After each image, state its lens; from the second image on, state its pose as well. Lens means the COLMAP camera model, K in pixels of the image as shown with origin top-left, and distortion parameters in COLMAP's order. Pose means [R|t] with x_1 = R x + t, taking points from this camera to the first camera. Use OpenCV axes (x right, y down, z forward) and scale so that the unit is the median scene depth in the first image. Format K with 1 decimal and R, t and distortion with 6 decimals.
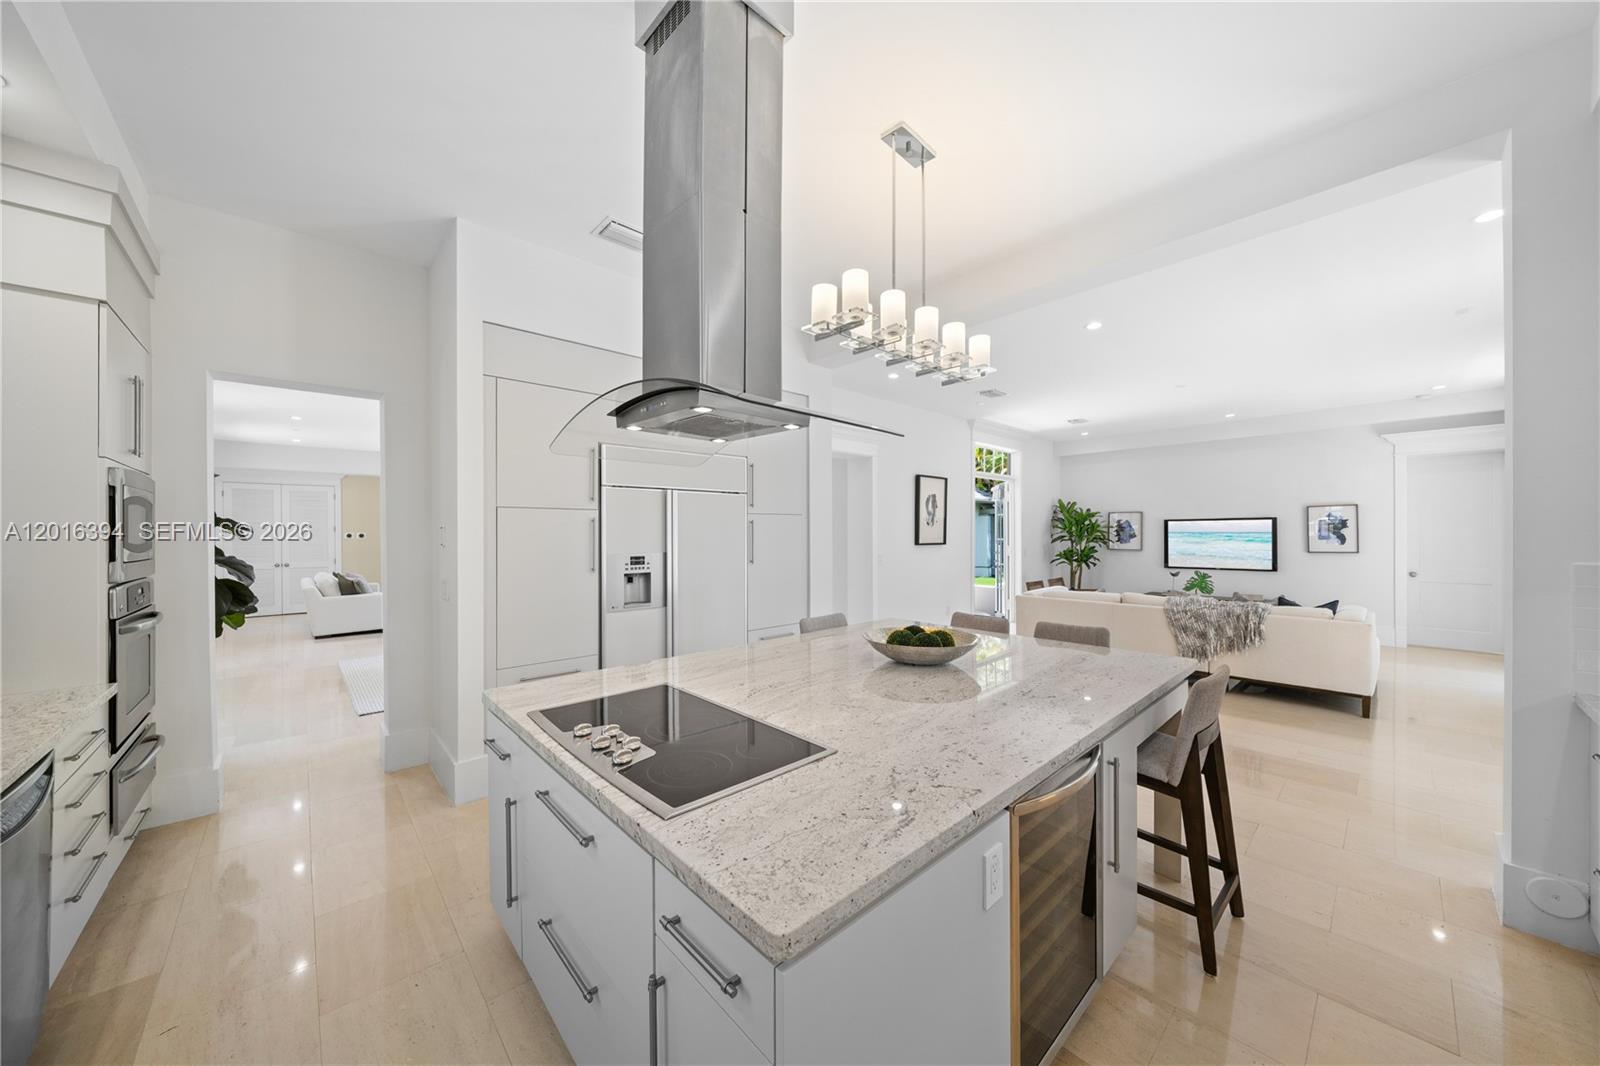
lens RADIAL K [[544.7, 0, 791.7], [0, 544.7, 535.9], [0, 0, 1]] dist [-0.003695, 0.000176]
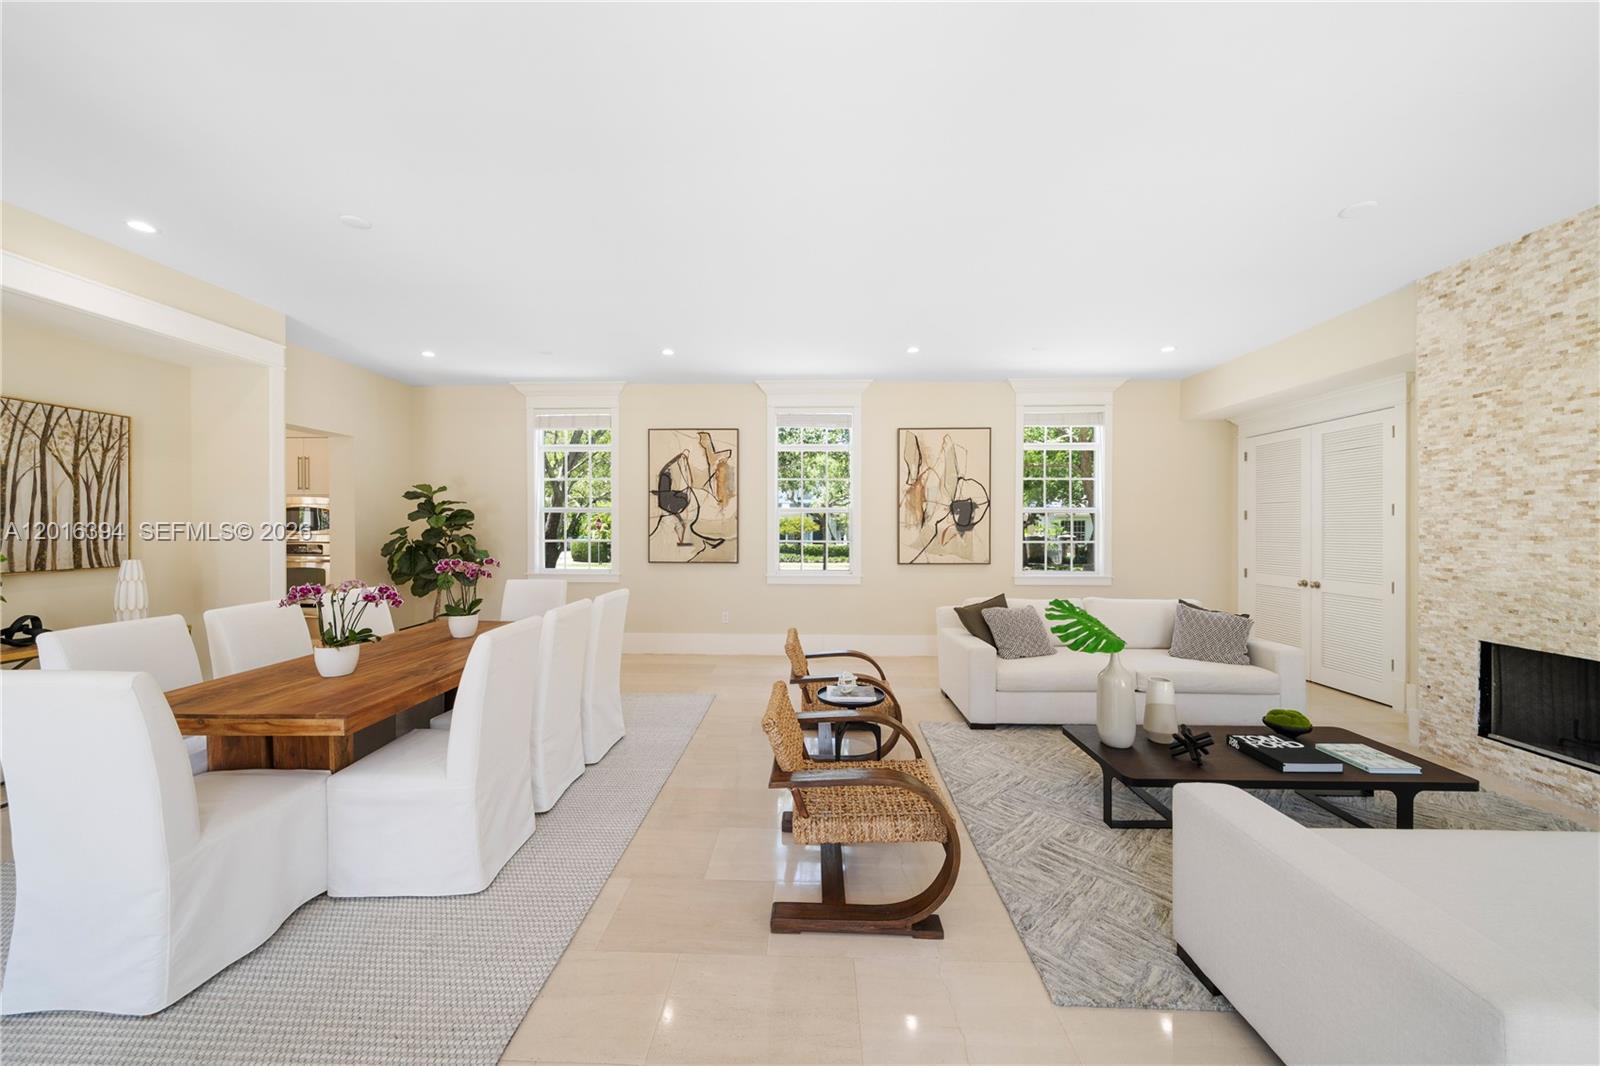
lens RADIAL K [[544.7, 0, 774.3], [0, 544.7, 527.4], [0, 0, 1]] dist [-0.003695, 0.000176]
pose [[-0.696623, 0.004017, -0.717426, -0.297031], [-0.001187, 0.999977, 0.006752, -0.001426], [0.717437, 0.005555, -0.696602, 1.301150]]
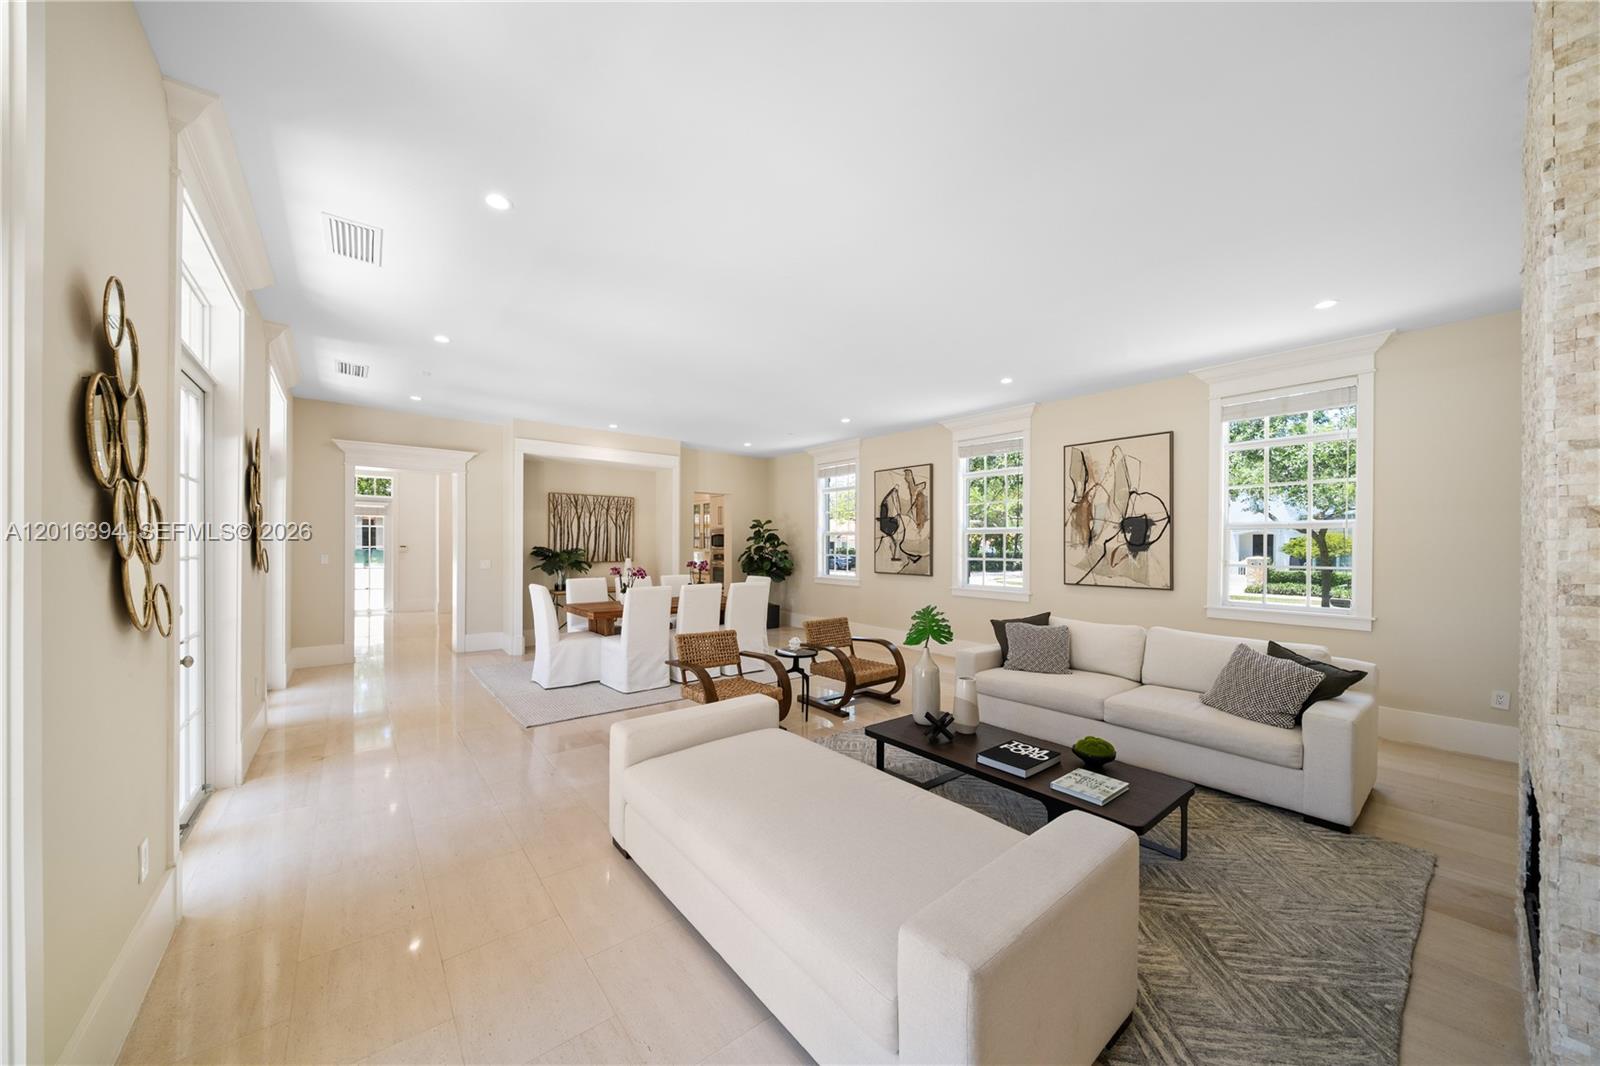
lens RADIAL K [[544.7, 0, 799.1], [0, 544.7, 549.3], [0, 0, 1]] dist [-0.003695, 0.000176]
pose [[-0.998614, -0.001177, 0.052610, -0.658343], [-0.000538, 0.999926, 0.012155, -0.001781], [-0.052621, 0.012110, -0.998541, 1.685832]]
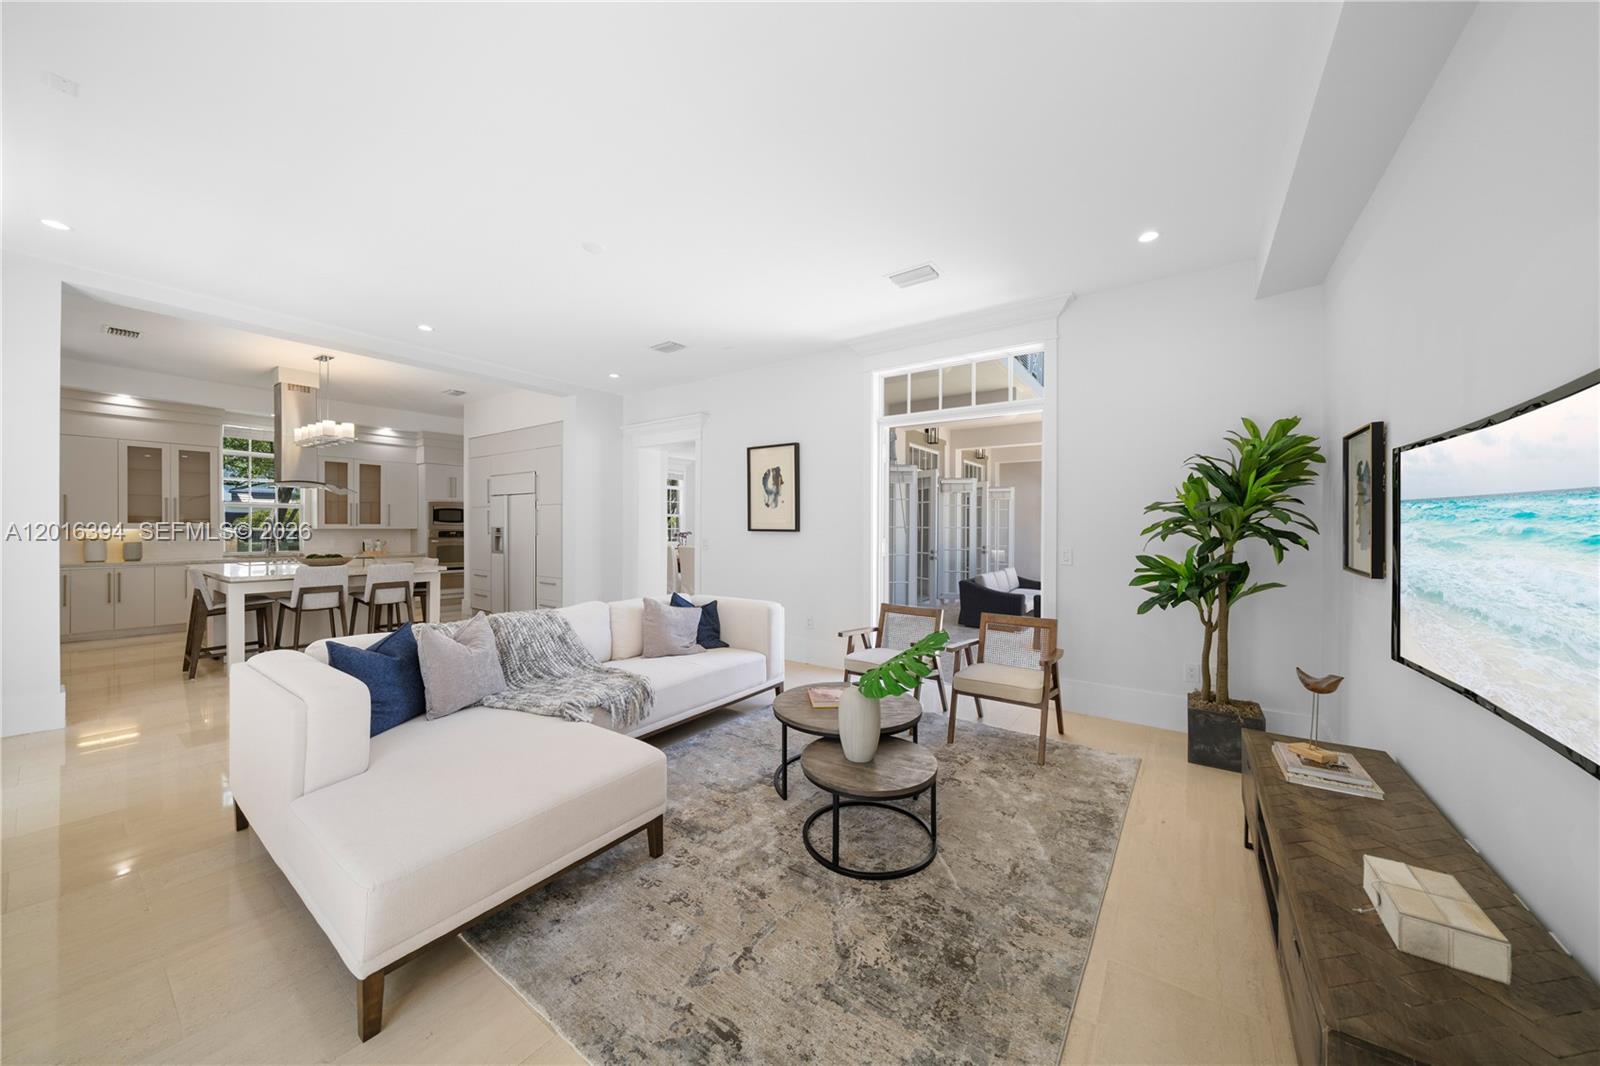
lens RADIAL K [[544.7, 0, 801.4], [0, 544.7, 530.2], [0, 0, 1]] dist [-0.003695, 0.000176]
pose [[0.218463, 0.011396, -0.975779, 0.965711], [-0.011173, 0.999895, 0.009177, 0.006325], [0.975781, 0.008898, 0.218567, 0.803294]]
